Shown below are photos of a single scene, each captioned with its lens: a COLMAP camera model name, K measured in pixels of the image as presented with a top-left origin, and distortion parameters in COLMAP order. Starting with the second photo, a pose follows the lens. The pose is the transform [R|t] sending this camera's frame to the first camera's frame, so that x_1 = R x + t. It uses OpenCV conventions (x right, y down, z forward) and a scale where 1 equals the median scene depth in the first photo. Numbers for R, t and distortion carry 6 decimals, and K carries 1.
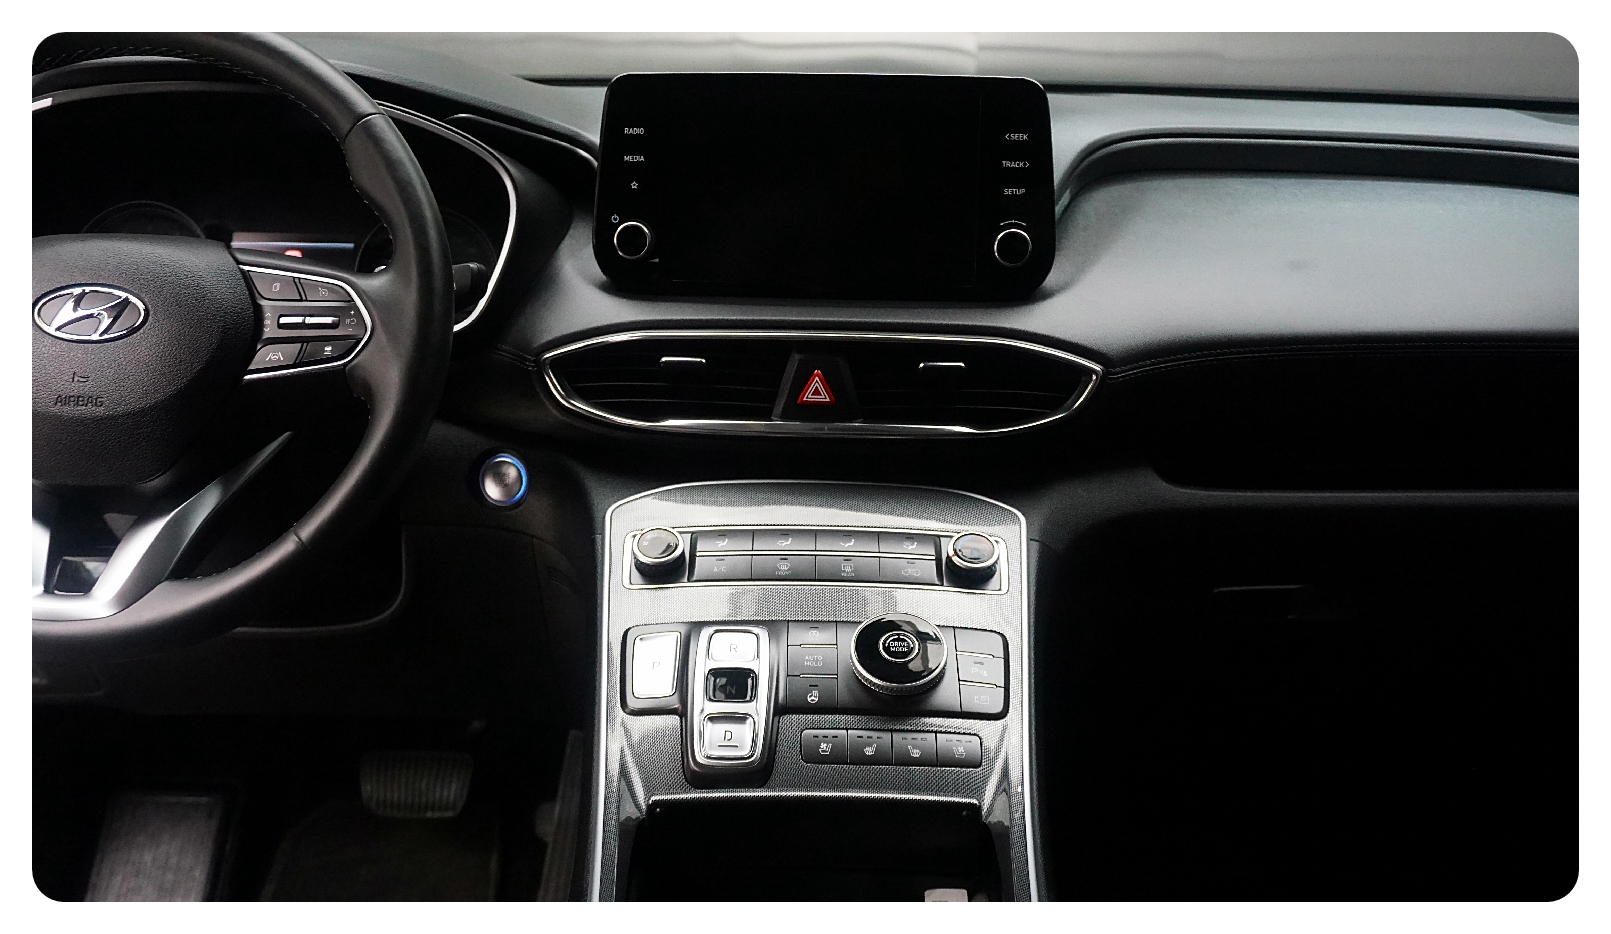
lens RADIAL K [[1616.4, 0, 802.6], [0, 1616.4, 471.0], [0, 0, 1]] dist [0.003525, 0.000000]
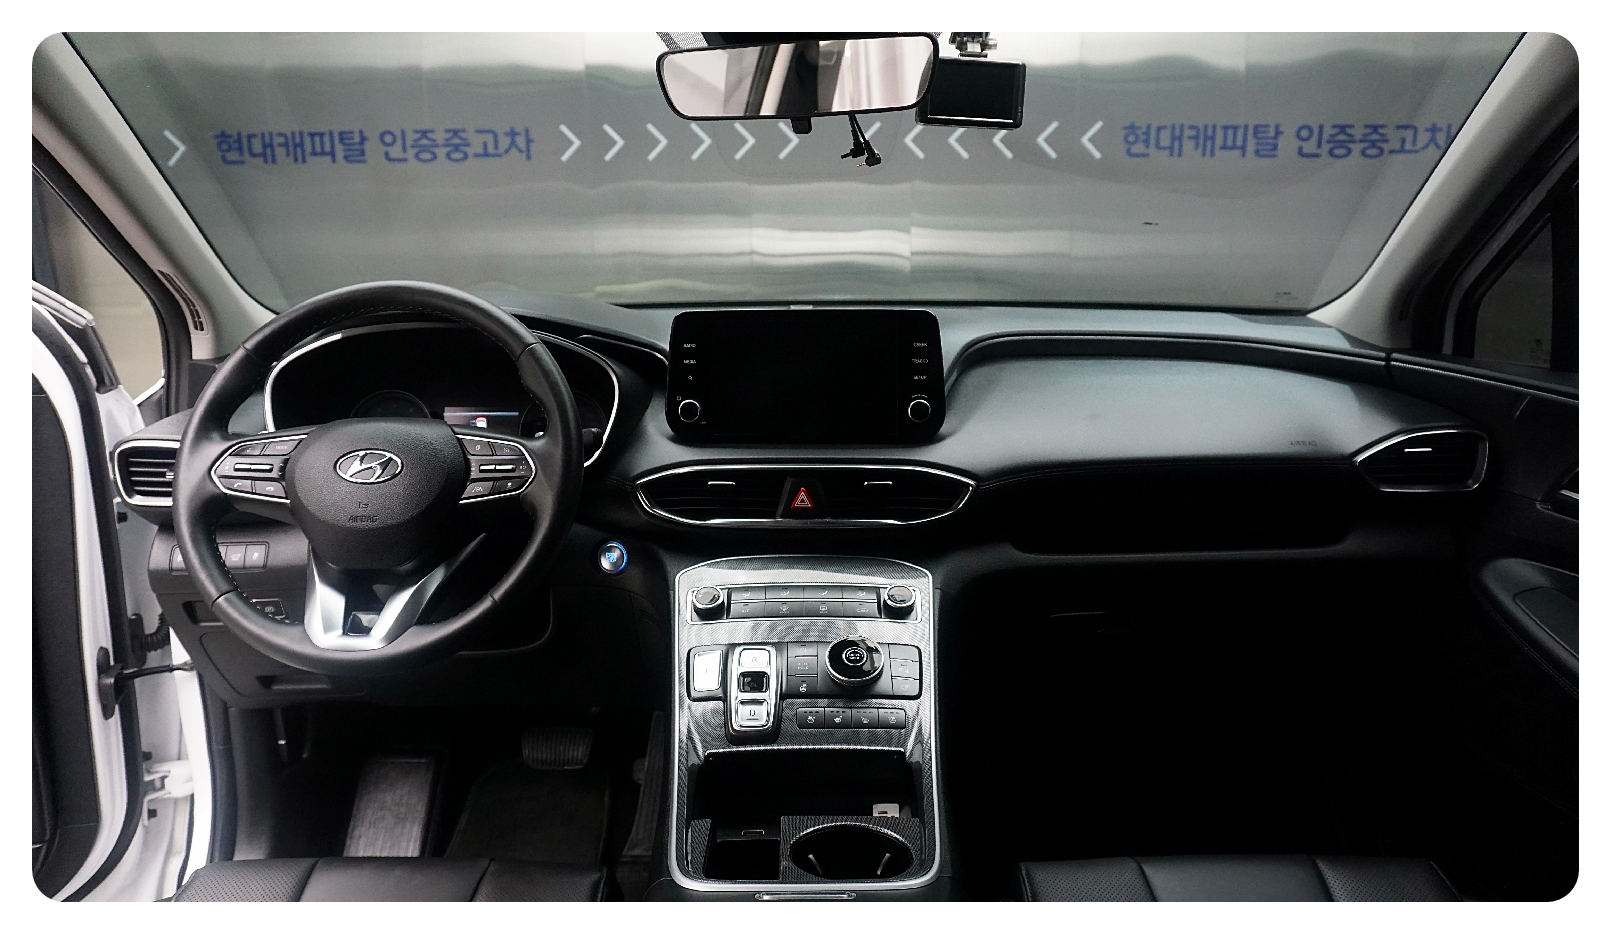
lens RADIAL K [[1096.1, 0, 812.8], [0, 1096.1, 463.0], [0, 0, 1]] dist [-0.040024, 0.016067]
pose [[0.999746, -0.020468, 0.009390, 0.009264], [0.021018, 0.997806, -0.062789, -0.017488], [-0.008084, 0.062970, 0.997983, -0.118358]]
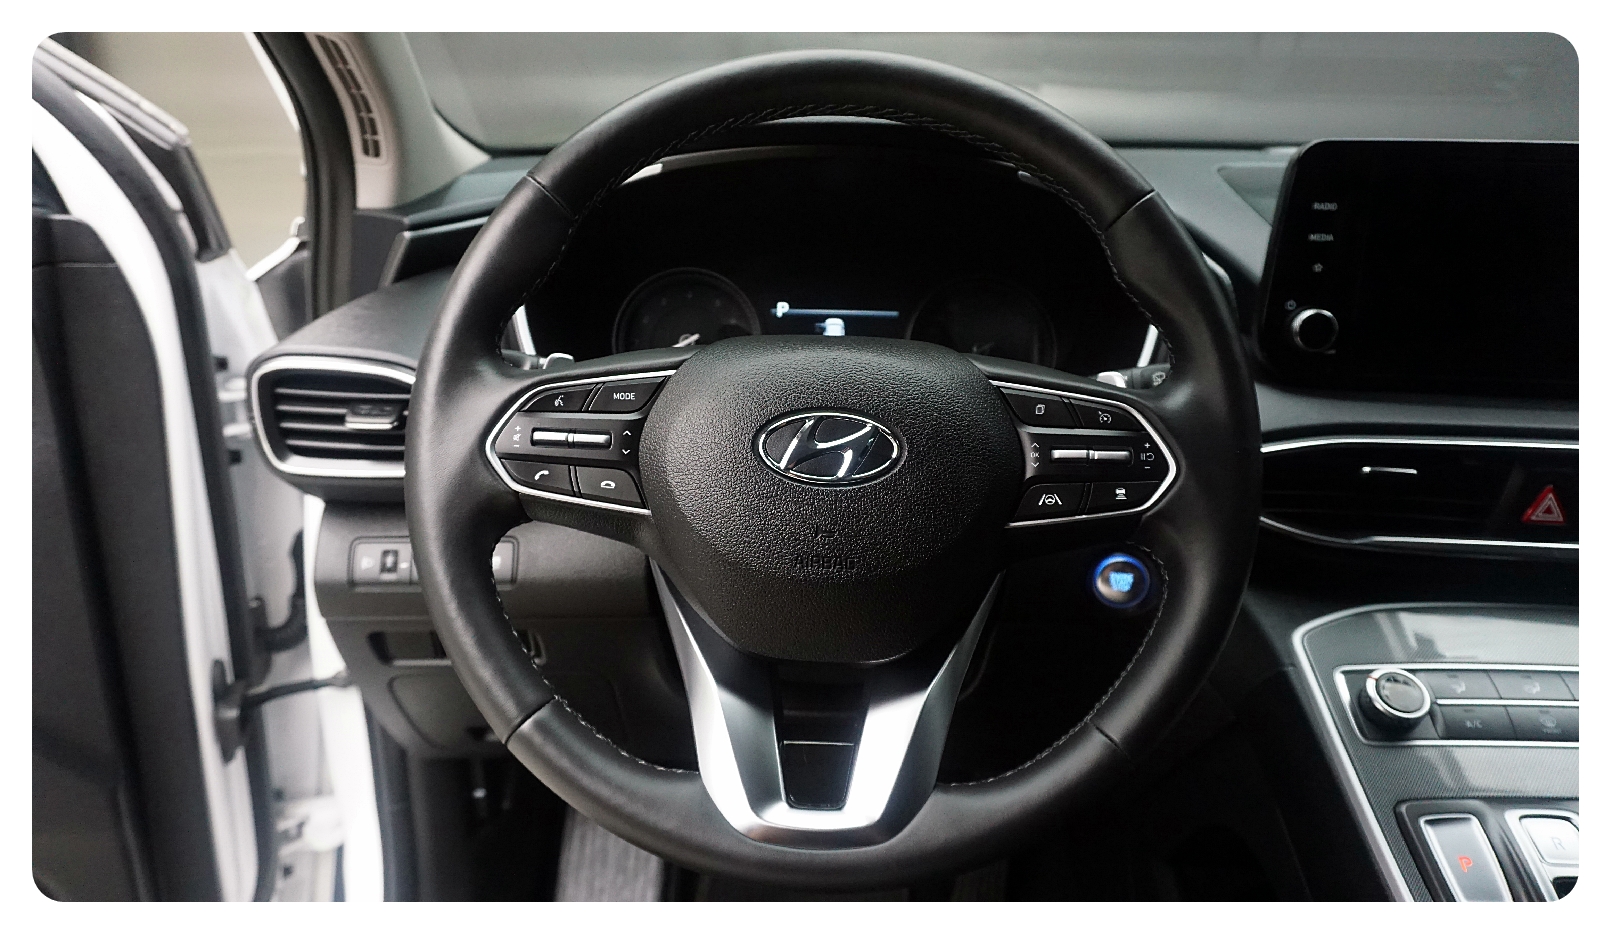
lens RADIAL K [[1096.1, 0, 812.2], [0, 1096.1, 473.1], [0, 0, 1]] dist [-0.040024, 0.016067]
pose [[0.999785, 0.009805, -0.018255, -0.384816], [-0.008626, 0.997937, 0.063618, -0.103928], [0.018842, -0.063447, 0.997807, 0.408667]]
